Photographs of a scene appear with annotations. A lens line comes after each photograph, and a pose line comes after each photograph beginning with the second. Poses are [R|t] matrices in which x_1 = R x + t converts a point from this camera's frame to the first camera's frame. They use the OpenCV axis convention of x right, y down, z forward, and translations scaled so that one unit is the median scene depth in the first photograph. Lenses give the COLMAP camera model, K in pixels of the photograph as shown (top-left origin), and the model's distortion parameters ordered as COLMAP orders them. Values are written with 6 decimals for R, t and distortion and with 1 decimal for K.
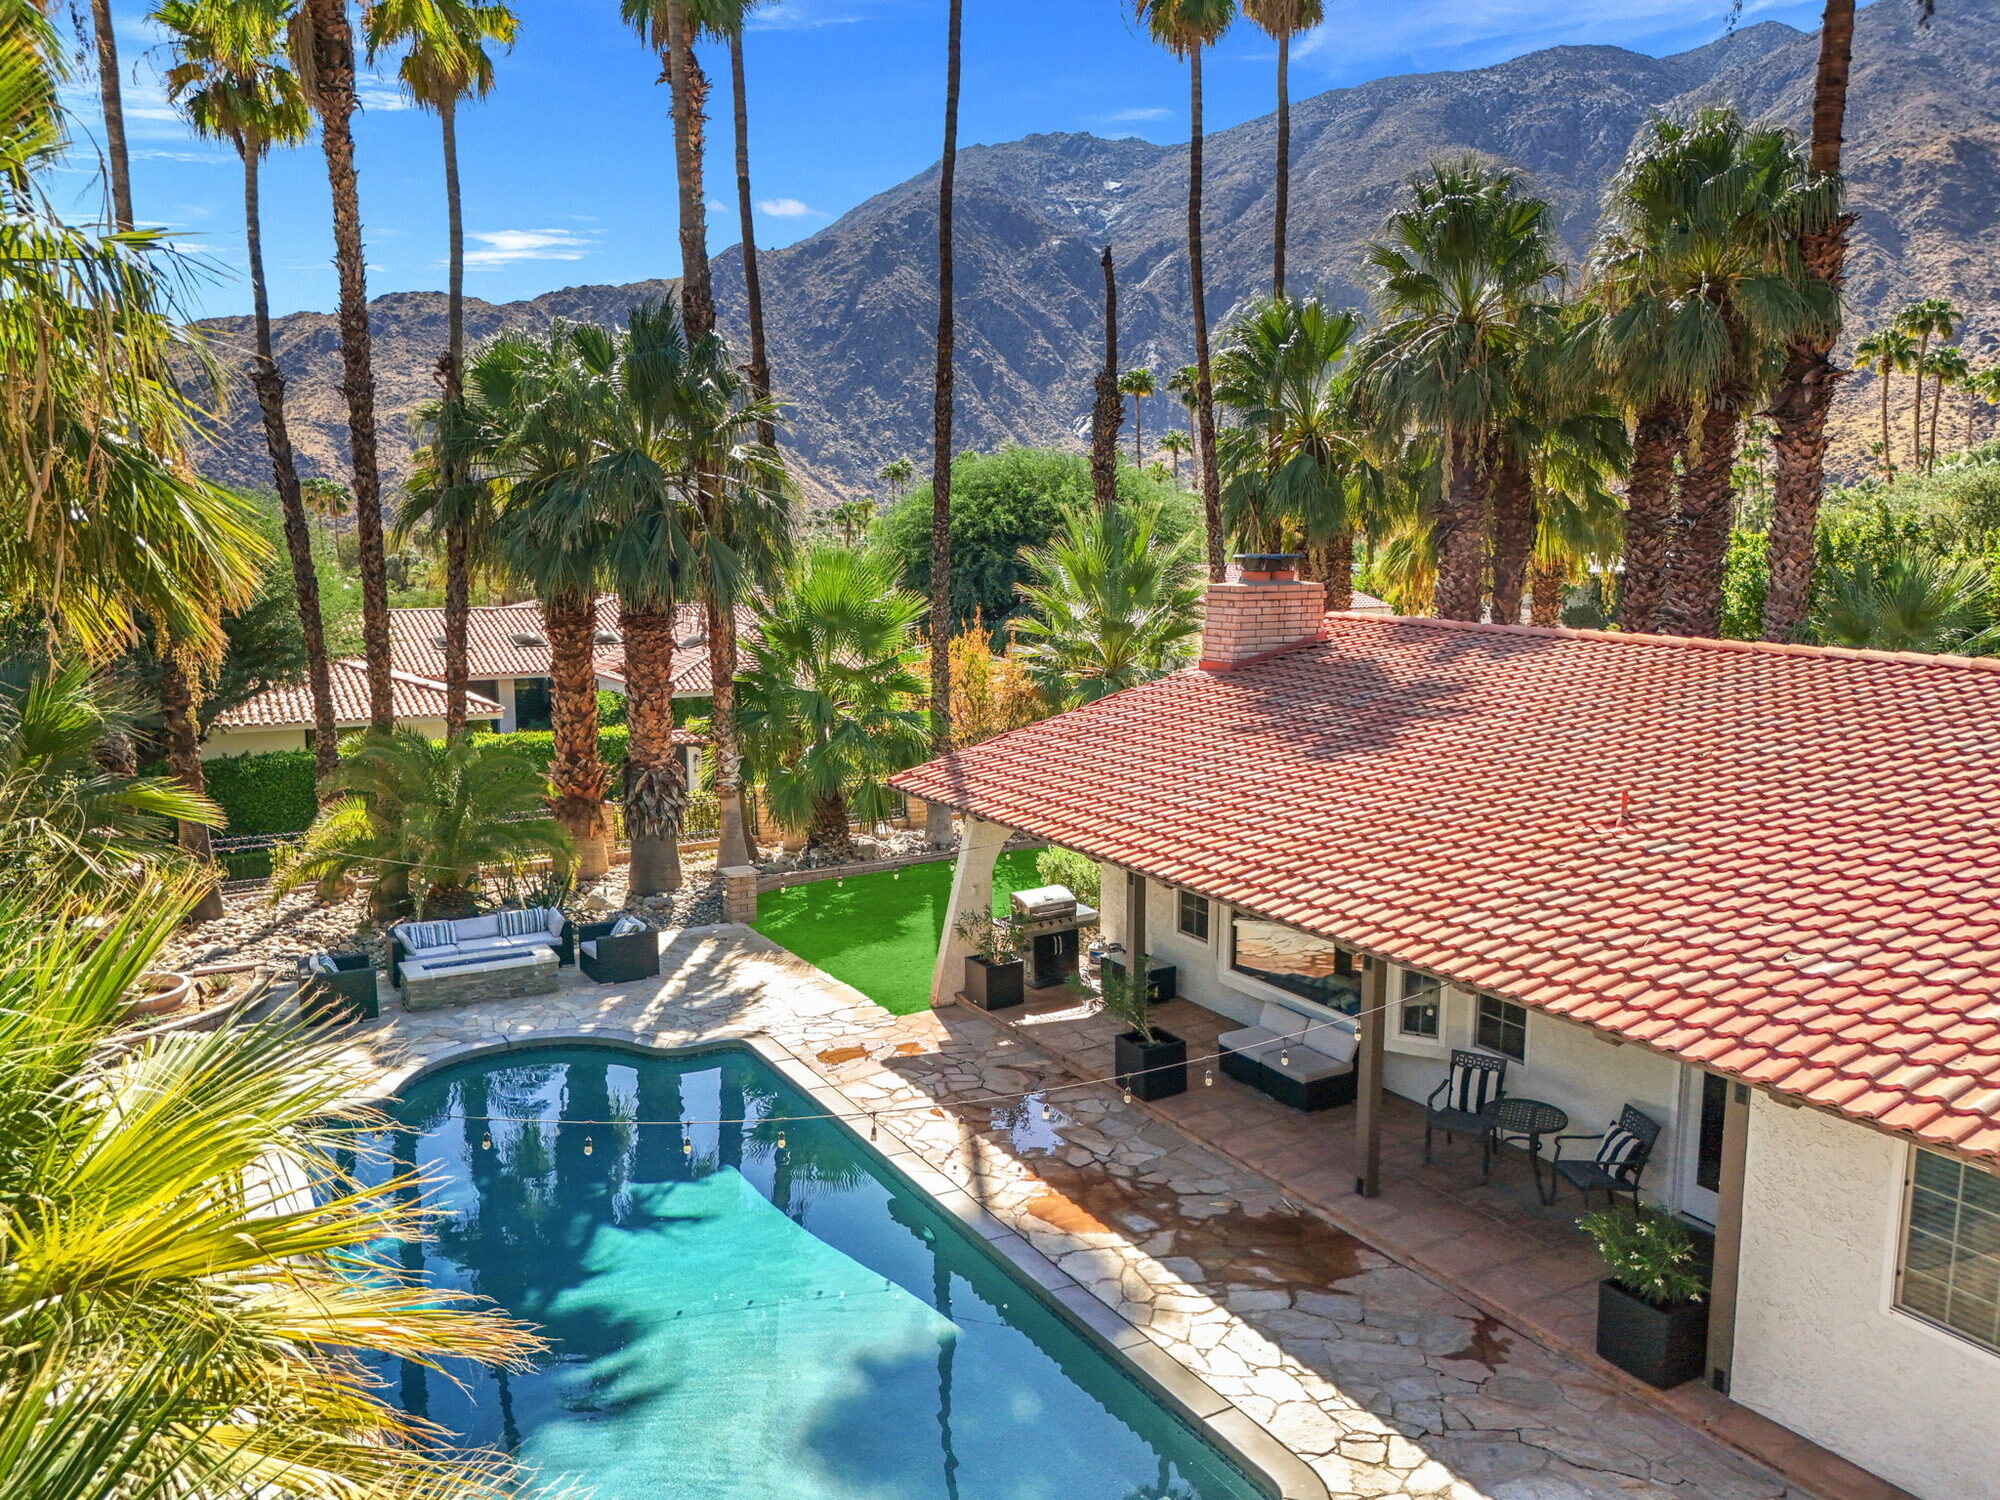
lens RADIAL K [[1465.0, 0, 1001.2], [0, 1465.0, 748.4], [0, 0, 1]] dist [0.006975, 0.000874]
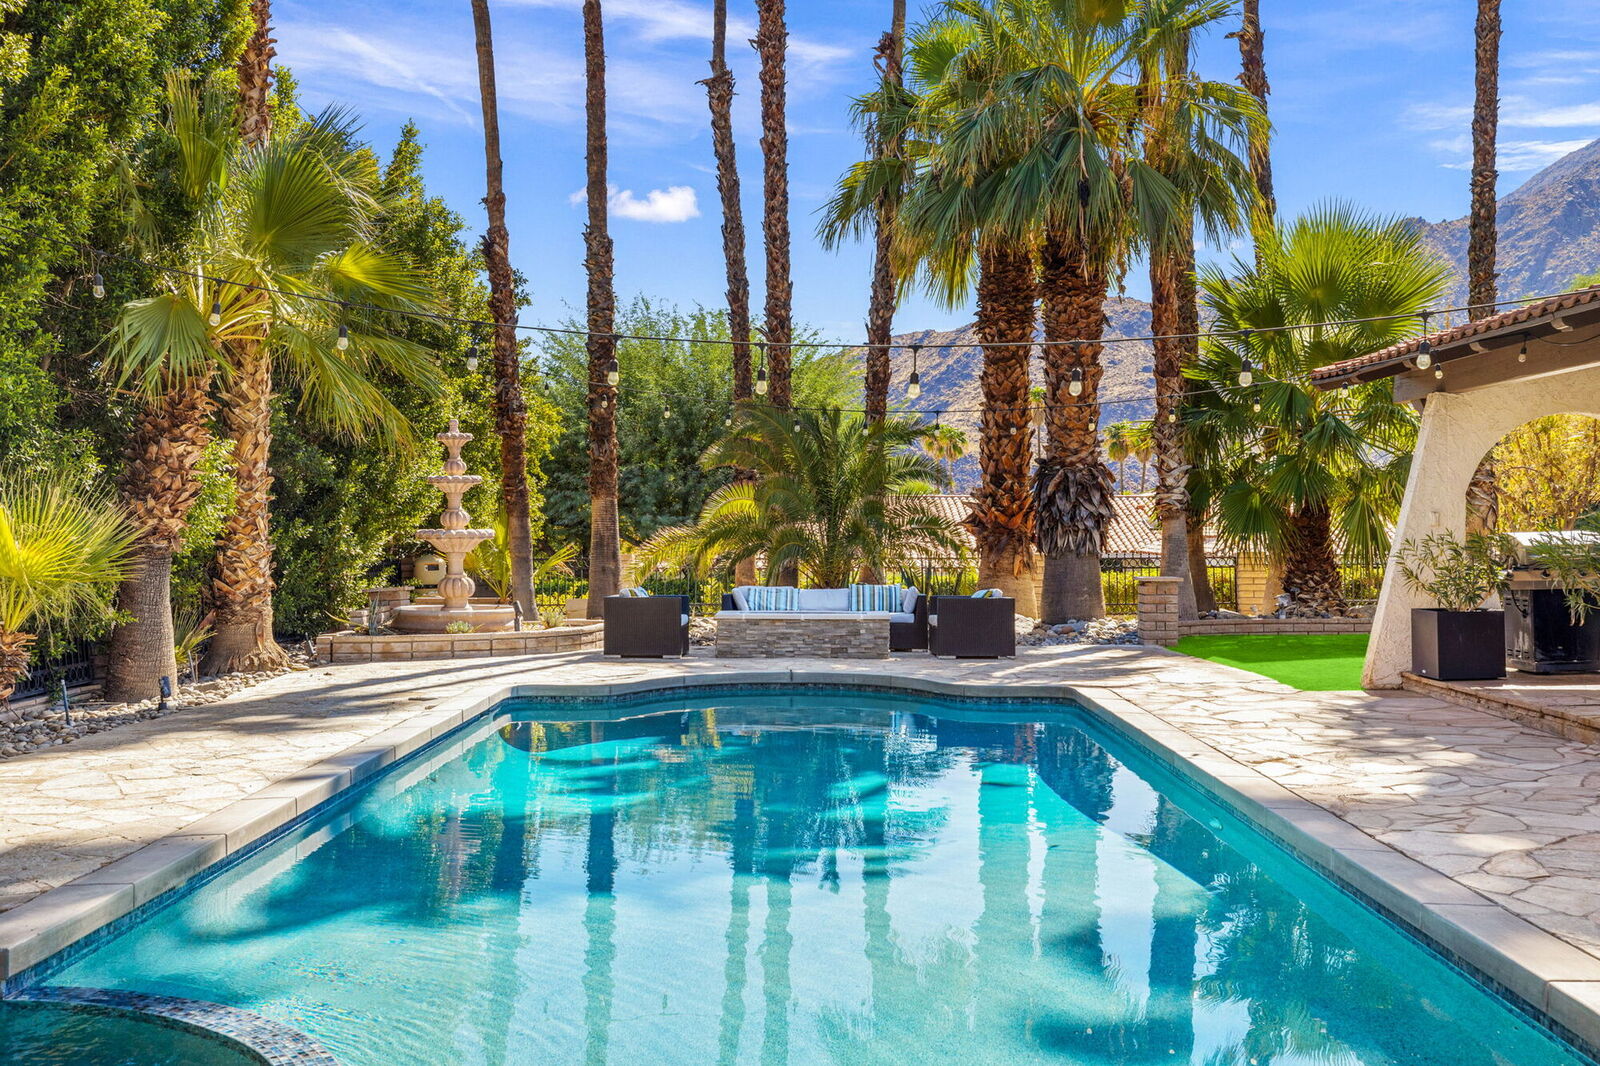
lens RADIAL K [[1535.4, 0, 799.5], [0, 1535.4, 534.5], [0, 0, 1]] dist [0.010180, 0.000000]
pose [[0.853996, 0.000593, -0.520280, 0.076823], [-0.075518, 0.989550, -0.122828, 0.163353], [0.514770, 0.144186, 0.845117, 0.199377]]
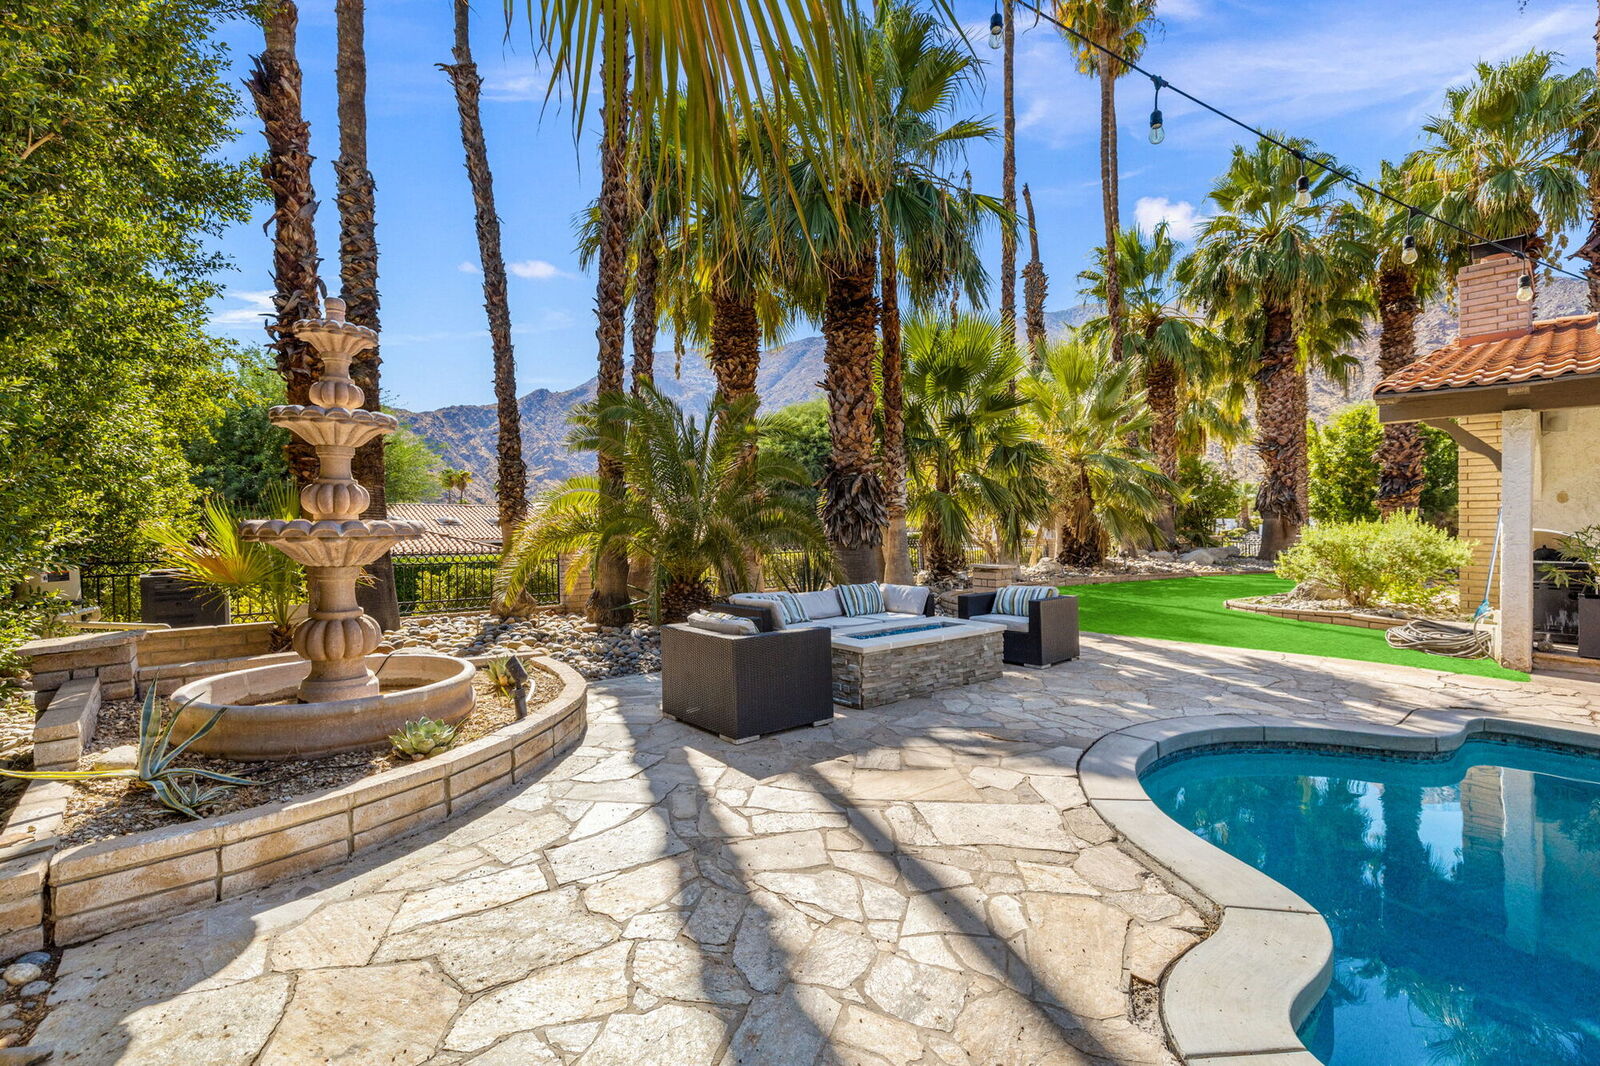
lens RADIAL K [[688.5, 0, 799.7], [0, 688.5, 531.5], [0, 0, 1]] dist [-0.000725, 0.000088]
pose [[0.983904, 0.000556, 0.178699, -0.355074], [0.024309, 0.990284, -0.136920, 0.112169], [-0.177039, 0.139060, 0.974330, 0.546443]]
